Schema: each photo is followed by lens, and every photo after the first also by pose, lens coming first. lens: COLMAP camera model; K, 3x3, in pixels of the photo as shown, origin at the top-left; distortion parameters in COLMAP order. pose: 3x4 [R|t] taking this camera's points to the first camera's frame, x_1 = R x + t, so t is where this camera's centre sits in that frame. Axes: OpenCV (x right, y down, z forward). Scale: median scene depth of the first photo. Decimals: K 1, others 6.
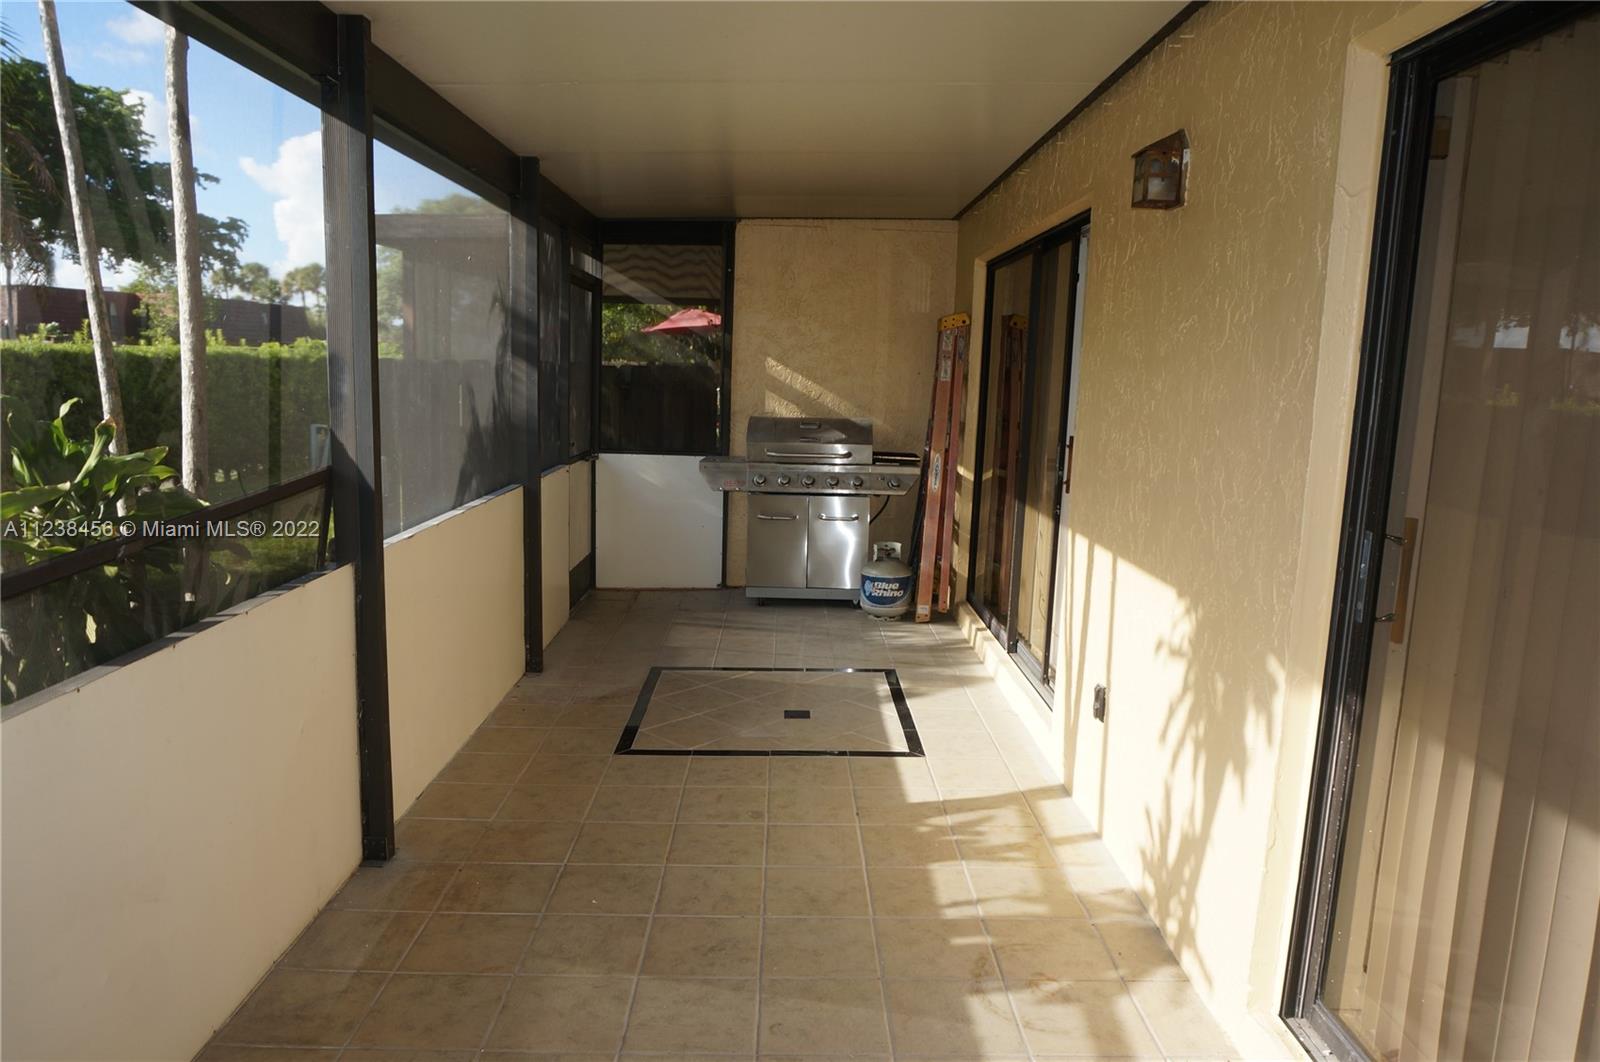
lens RADIAL K [[1061.2, 0, 800.0], [0, 1061.2, 531.0], [0, 0, 1]] dist [-0.056896, 0.040499]
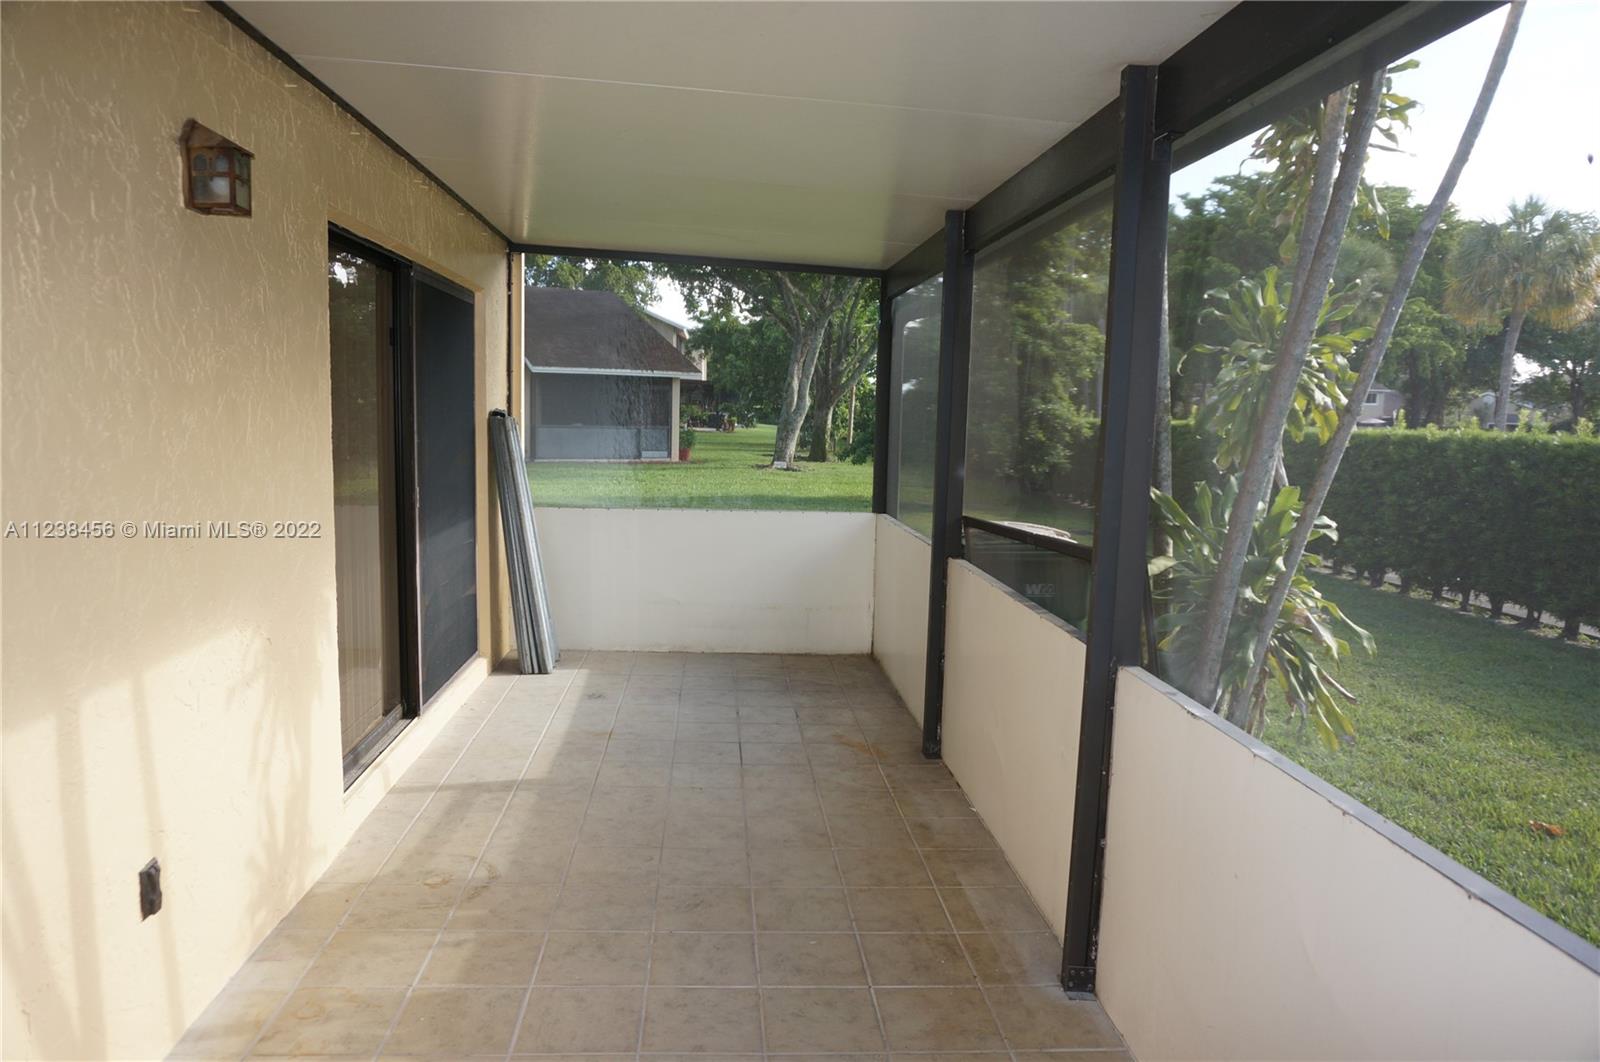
lens RADIAL K [[1061.2, 0, 800.0], [0, 1061.2, 531.0], [0, 0, 1]] dist [-0.056896, 0.040499]
pose [[-0.995600, -0.054629, -0.076130, -0.079230], [-0.073052, 0.961334, 0.265517, -0.313296], [0.058682, 0.269911, -0.961096, 1.884452]]
